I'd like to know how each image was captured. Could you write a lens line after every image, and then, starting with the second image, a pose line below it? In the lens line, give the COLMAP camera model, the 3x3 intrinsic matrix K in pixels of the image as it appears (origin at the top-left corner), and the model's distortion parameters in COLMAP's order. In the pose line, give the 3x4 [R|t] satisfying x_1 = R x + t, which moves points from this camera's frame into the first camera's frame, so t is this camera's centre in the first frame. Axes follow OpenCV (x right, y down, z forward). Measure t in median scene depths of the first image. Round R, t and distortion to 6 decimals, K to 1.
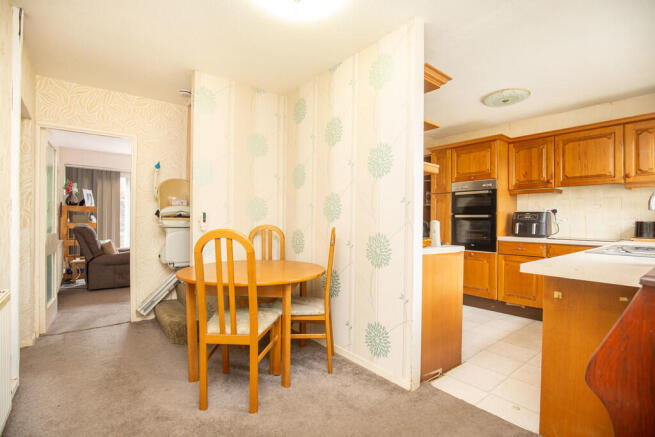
lens RADIAL K [[316.6, 0, 330.6], [0, 316.6, 217.0], [0, 0, 1]] dist [-0.015138, 0.000341]
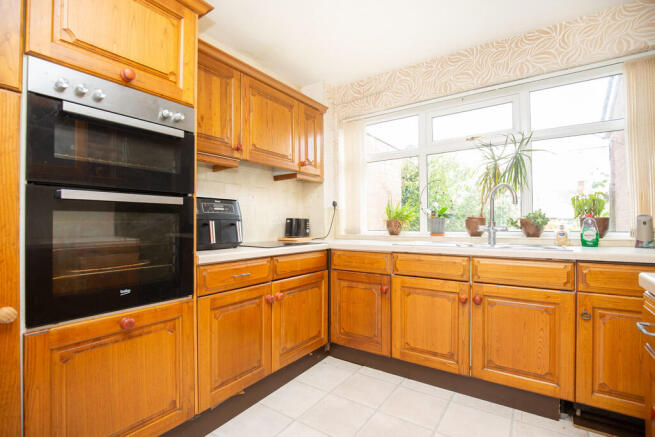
lens RADIAL K [[304.4, 0, 330.3], [0, 304.4, 219.4], [0, 0, 1]] dist [-0.018238, 0.000579]
pose [[-0.266290, 0.012378, 0.963814, 0.119442], [0.006119, 0.999919, -0.011151, 0.023647], [-0.963874, 0.002929, -0.266344, 0.945199]]
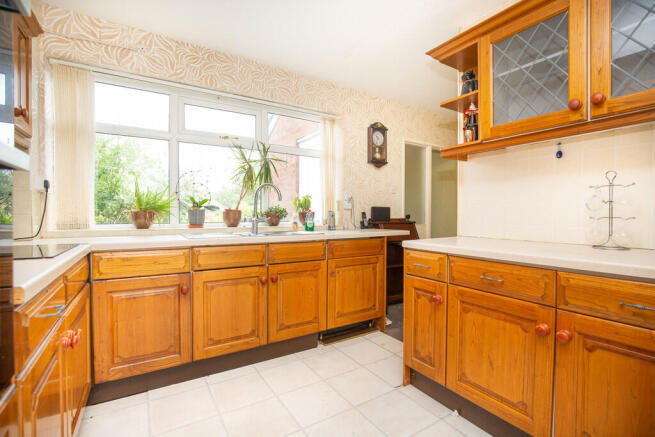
lens RADIAL K [[304.4, 0, 313.3], [0, 304.4, 220.3], [0, 0, 1]] dist [-0.018238, 0.000579]
pose [[-0.987029, -0.008610, 0.160314, 0.292933], [-0.005263, 0.999759, 0.021290, 0.022573], [-0.160458, 0.020170, -0.986837, 1.102414]]
